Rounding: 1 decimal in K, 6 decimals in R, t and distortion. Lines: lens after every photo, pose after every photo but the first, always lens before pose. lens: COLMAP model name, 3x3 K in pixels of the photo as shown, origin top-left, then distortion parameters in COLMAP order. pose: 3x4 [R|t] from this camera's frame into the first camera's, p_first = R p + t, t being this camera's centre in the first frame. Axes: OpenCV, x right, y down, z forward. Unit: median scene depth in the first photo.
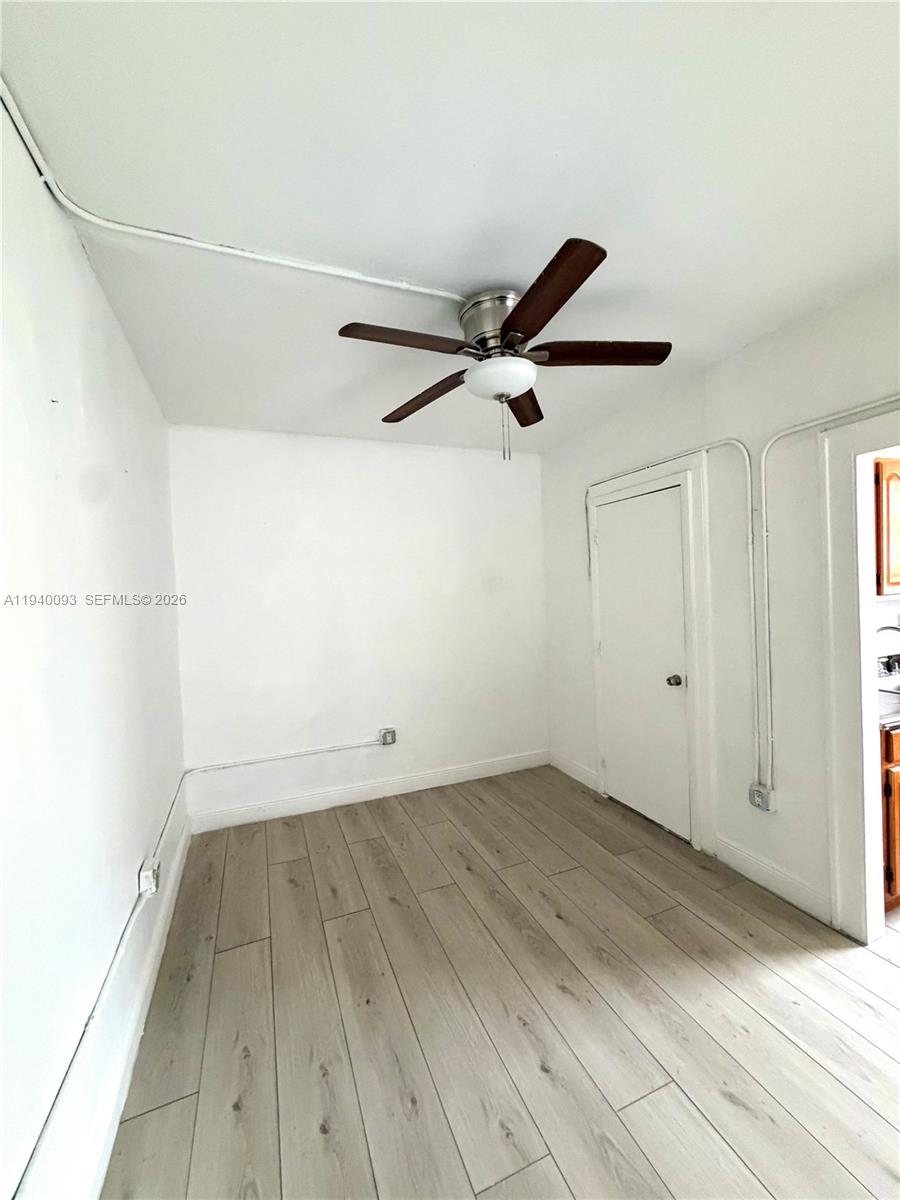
lens RADIAL K [[481.8, 0, 449.8], [0, 481.8, 600.2], [0, 0, 1]] dist [-0.000323, 0.000219]
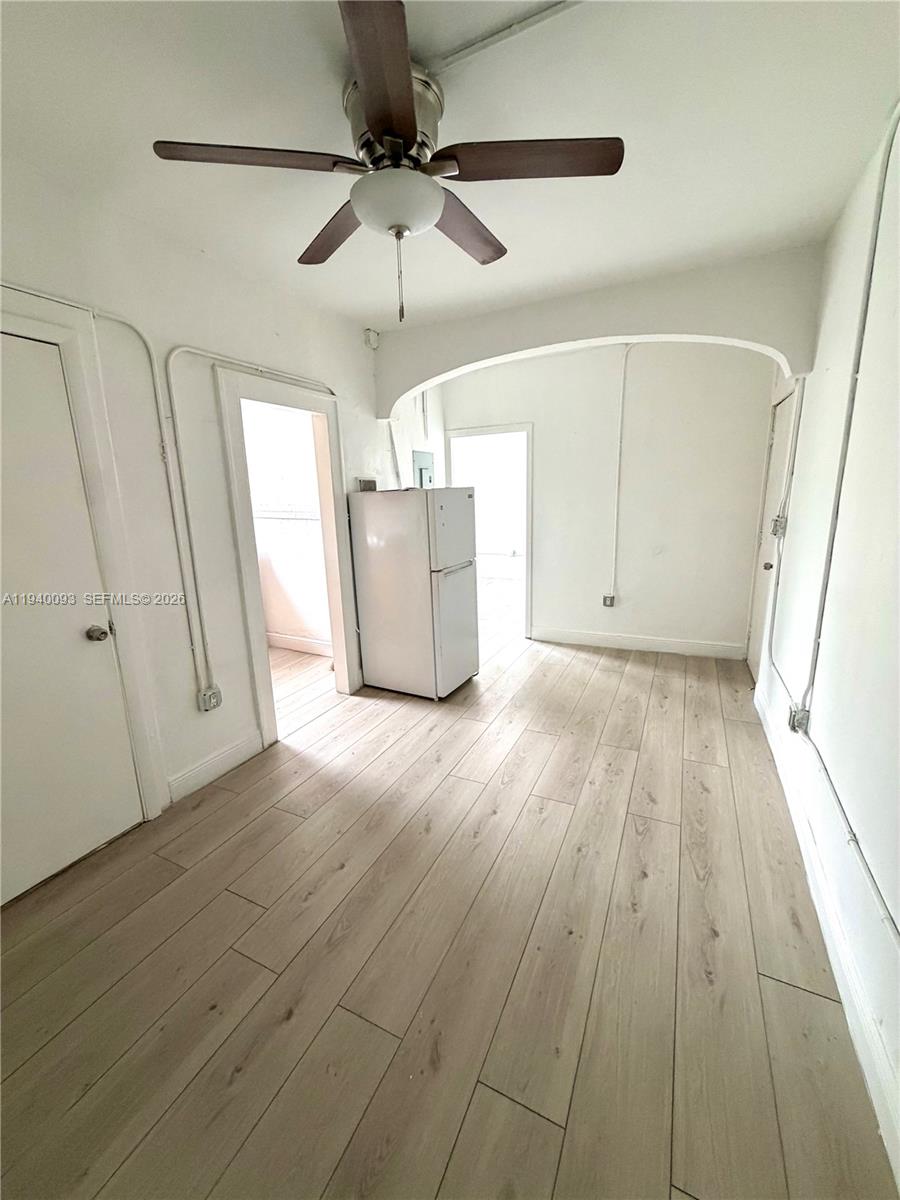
lens RADIAL K [[481.8, 0, 449.4], [0, 481.8, 596.7], [0, 0, 1]] dist [-0.000323, 0.000219]
pose [[-0.668354, -0.099538, 0.737154, -0.626390], [0.072854, 0.977482, 0.198044, 0.013828], [-0.740267, 0.186069, -0.646052, 1.641286]]
